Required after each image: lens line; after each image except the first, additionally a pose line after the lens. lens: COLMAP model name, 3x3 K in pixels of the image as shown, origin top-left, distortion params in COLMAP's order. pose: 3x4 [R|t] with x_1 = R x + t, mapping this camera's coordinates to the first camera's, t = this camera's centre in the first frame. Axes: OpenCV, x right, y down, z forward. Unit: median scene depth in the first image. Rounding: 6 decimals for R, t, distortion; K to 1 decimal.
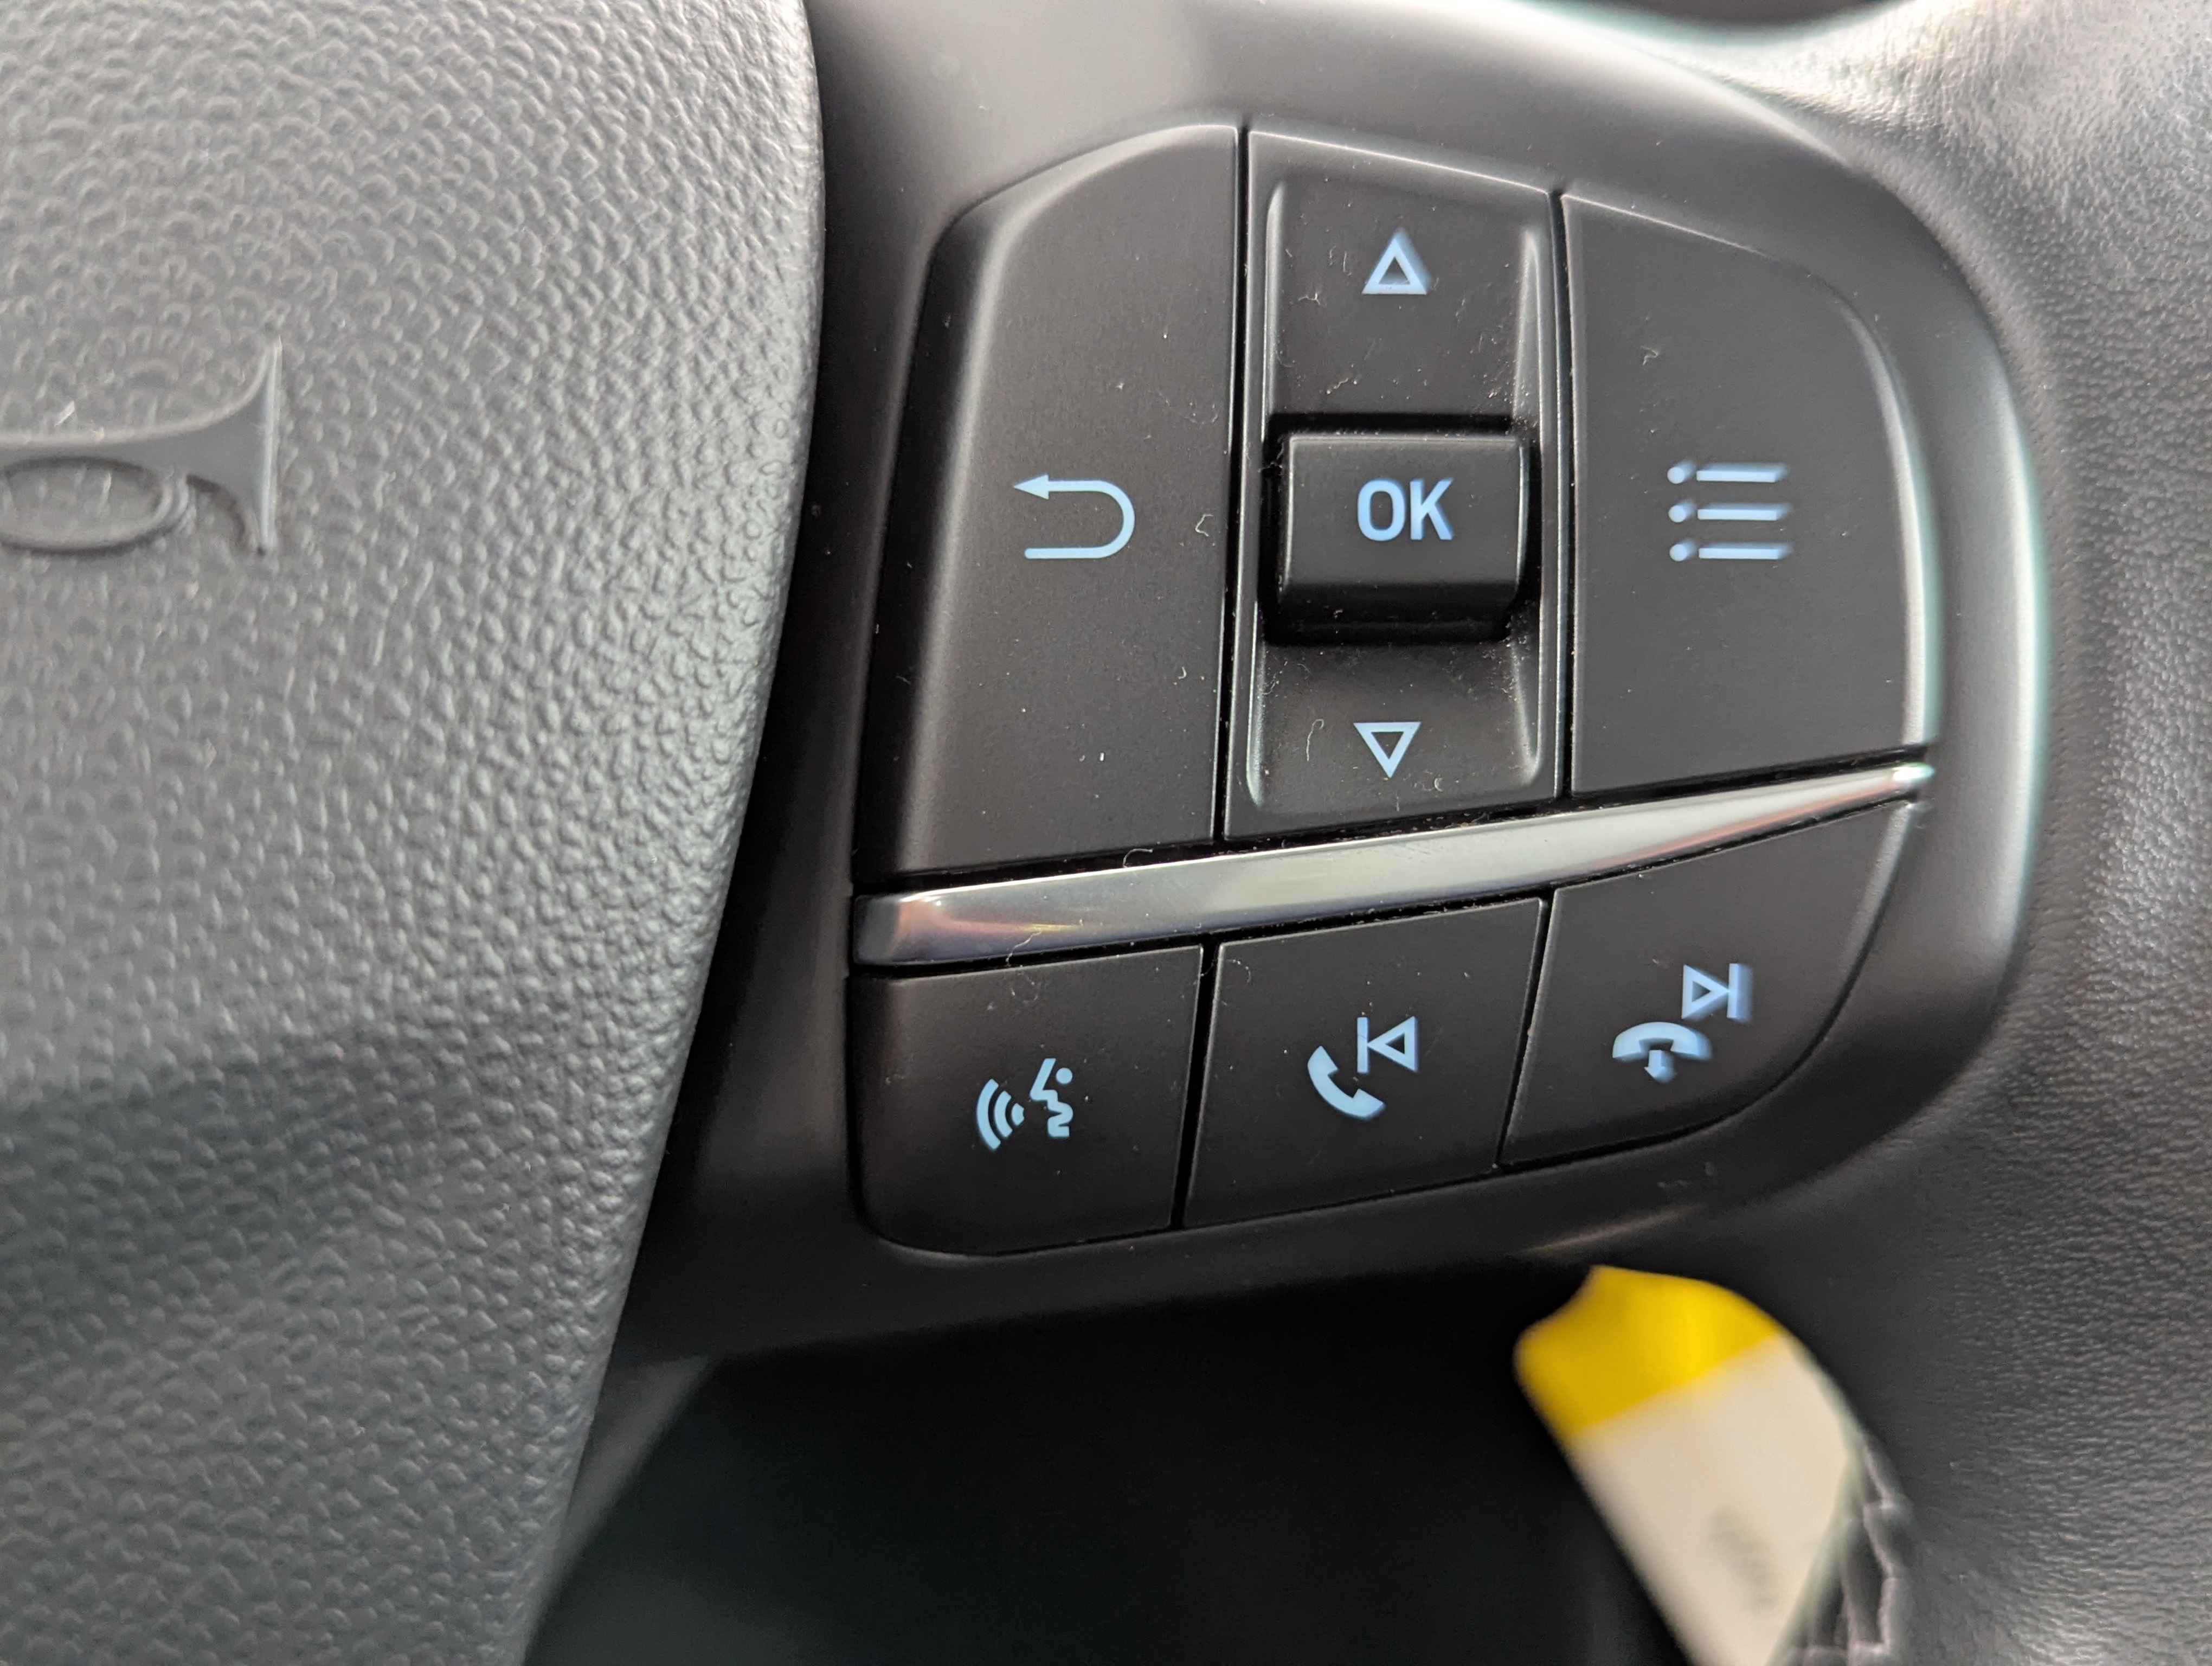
lens RADIAL K [[2135.3, 0, 1106.0], [0, 2135.3, 833.0], [0, 0, 1]] dist [0.044712, 0.005682]
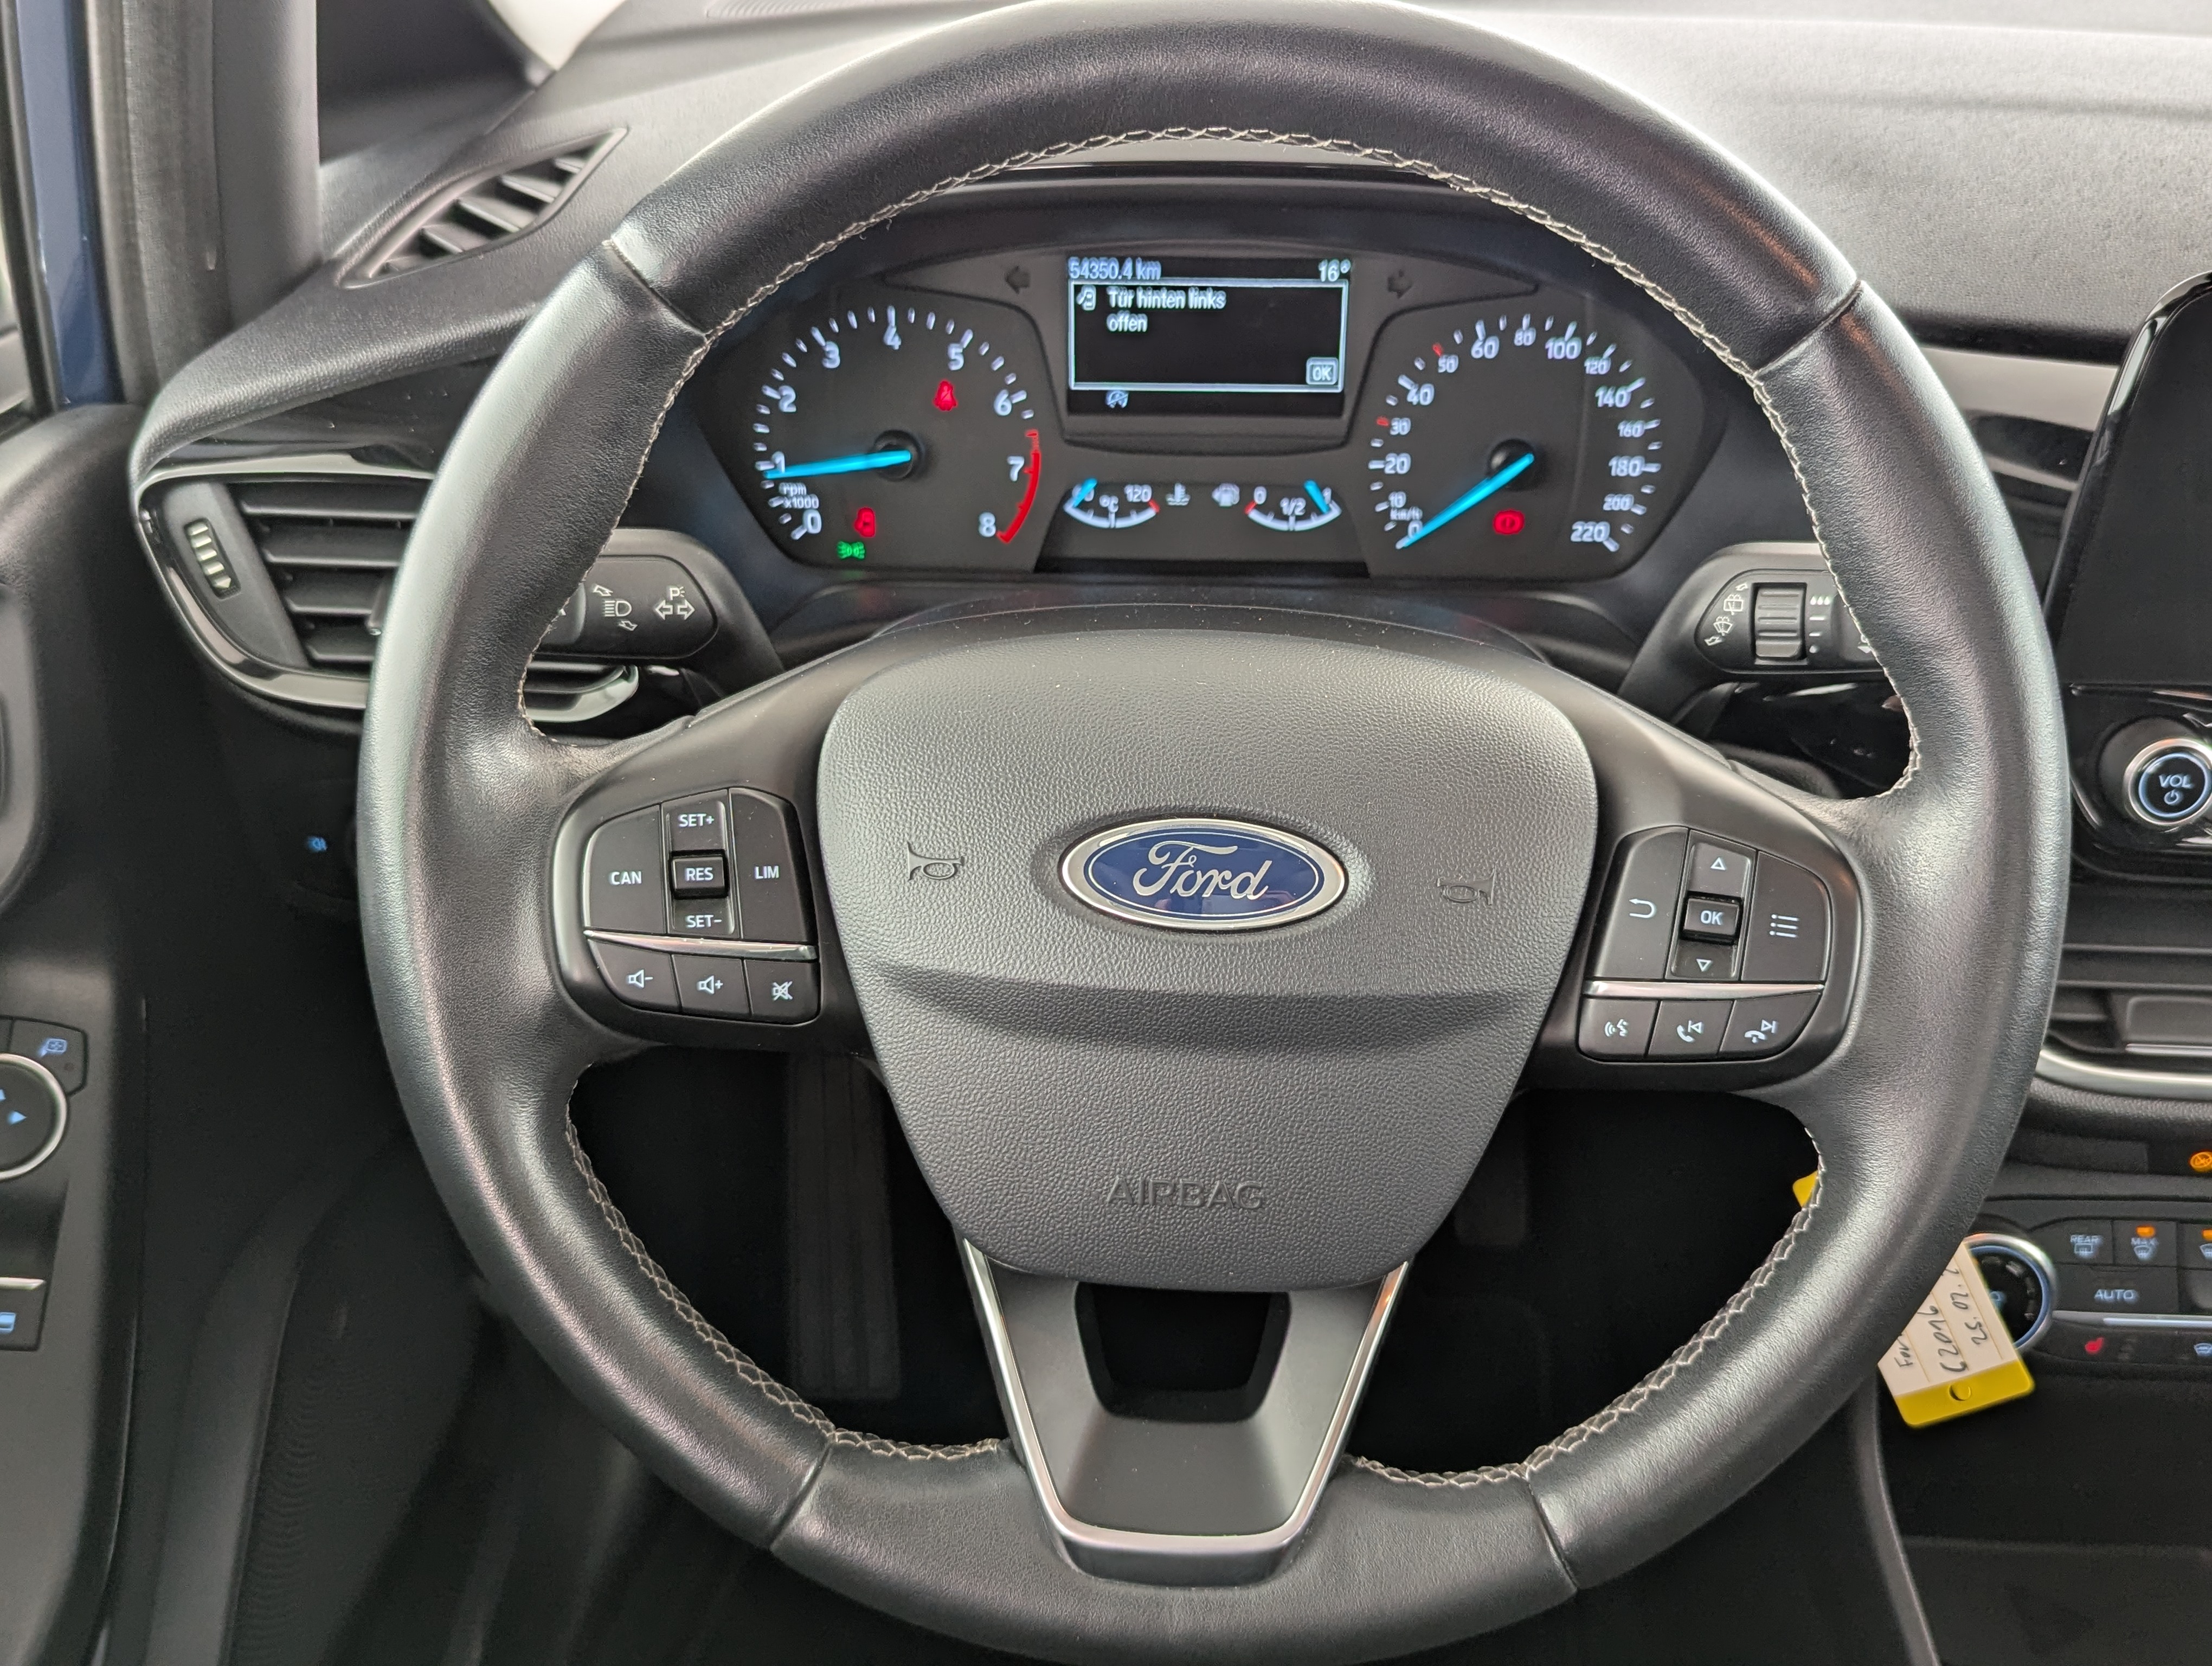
lens RADIAL K [[2135.3, 0, 1106.0], [0, 2135.3, 833.0], [0, 0, 1]] dist [0.044712, 0.005682]
pose [[0.952876, 0.121178, -0.278106, 0.155447], [-0.132379, 0.990960, -0.021785, -0.051601], [0.272952, 0.057574, 0.960303, -3.966413]]
